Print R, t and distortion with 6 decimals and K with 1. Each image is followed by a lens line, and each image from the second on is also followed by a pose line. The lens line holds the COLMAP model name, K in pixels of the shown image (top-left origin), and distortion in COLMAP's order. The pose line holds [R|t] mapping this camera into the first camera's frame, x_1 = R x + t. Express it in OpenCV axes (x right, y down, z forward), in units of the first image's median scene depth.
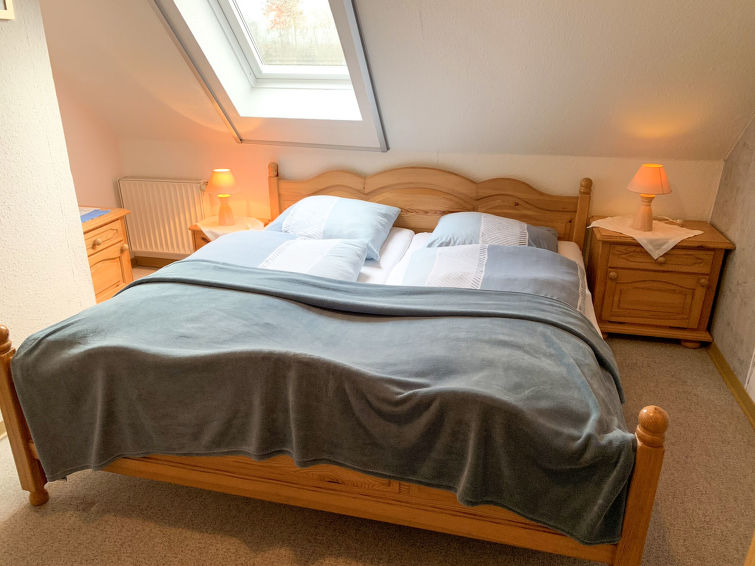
lens RADIAL K [[573.7, 0, 374.9], [0, 573.7, 286.2], [0, 0, 1]] dist [0.027698, -0.033982]
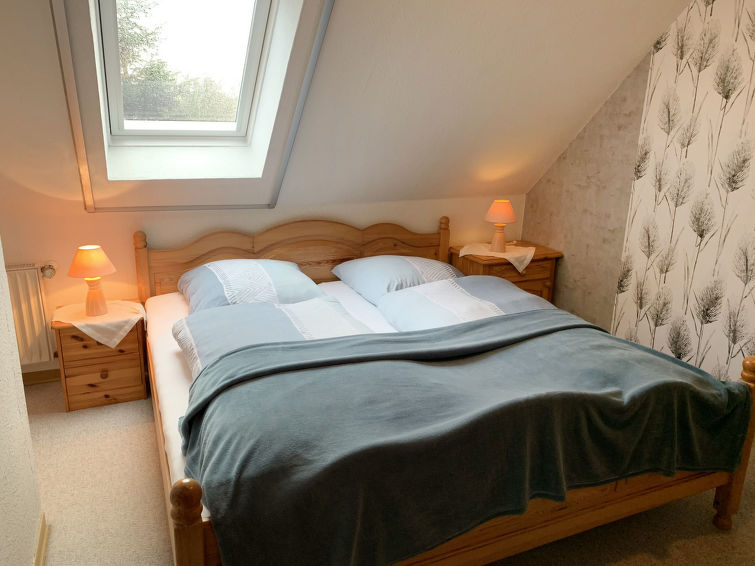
lens RADIAL K [[573.7, 0, 374.0], [0, 573.7, 281.0], [0, 0, 1]] dist [0.027698, -0.033982]
pose [[0.795187, -0.153874, 0.586516, -0.512173], [0.207065, 0.978029, -0.024146, -0.064740], [-0.569914, 0.140648, 0.809578, 0.159146]]
